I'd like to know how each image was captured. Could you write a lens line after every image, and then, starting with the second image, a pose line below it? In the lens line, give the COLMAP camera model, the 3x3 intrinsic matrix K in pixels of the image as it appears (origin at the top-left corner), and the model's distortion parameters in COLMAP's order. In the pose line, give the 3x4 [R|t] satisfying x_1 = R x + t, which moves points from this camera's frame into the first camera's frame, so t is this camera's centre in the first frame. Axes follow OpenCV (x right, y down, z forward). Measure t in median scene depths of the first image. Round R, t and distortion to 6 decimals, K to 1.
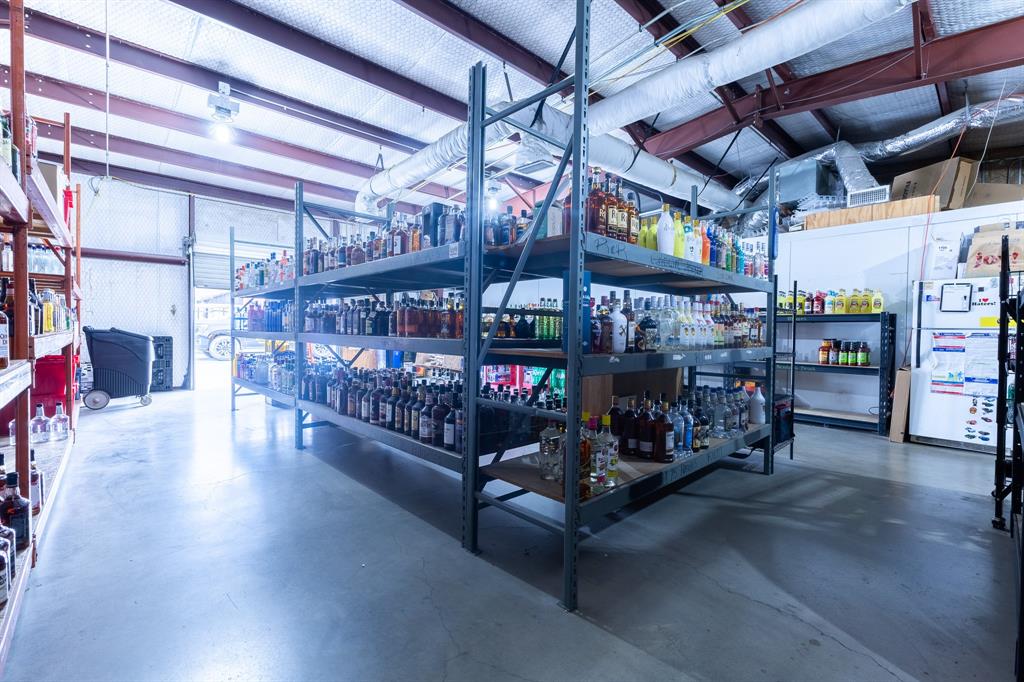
lens RADIAL K [[436.8, 0, 509.0], [0, 436.8, 340.1], [0, 0, 1]] dist [0.002271, 0.000015]
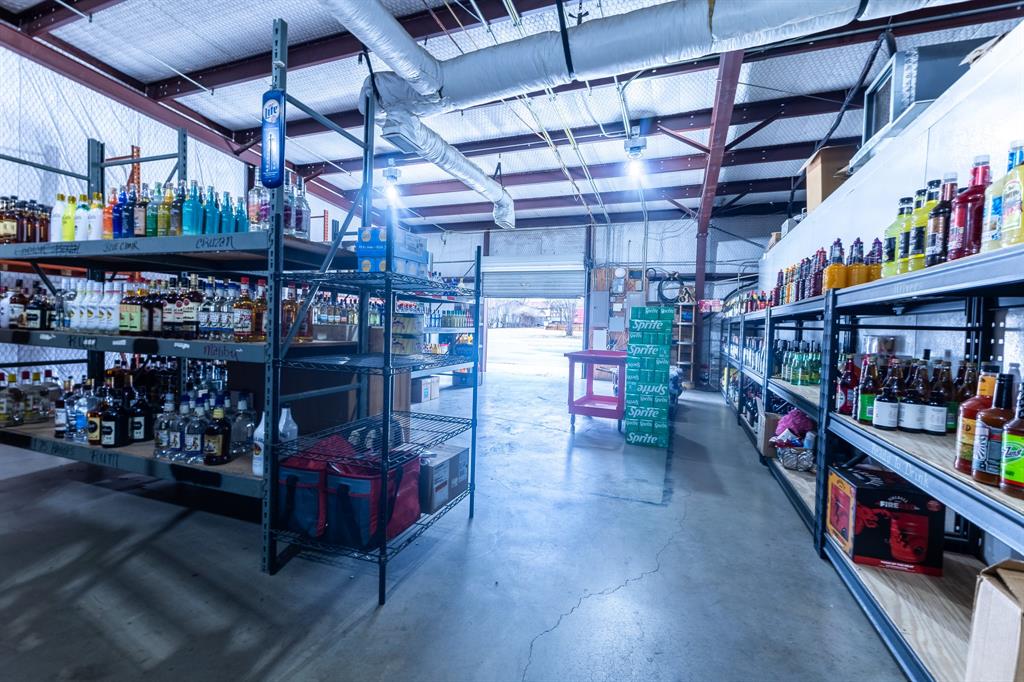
lens RADIAL K [[436.8, 0, 512.7], [0, 436.8, 338.2], [0, 0, 1]] dist [0.002271, 0.000015]
pose [[0.457026, 0.020155, -0.889225, 1.409474], [-0.048499, 0.998821, -0.002287, -0.009465], [0.888130, 0.044171, 0.457465, 1.152472]]
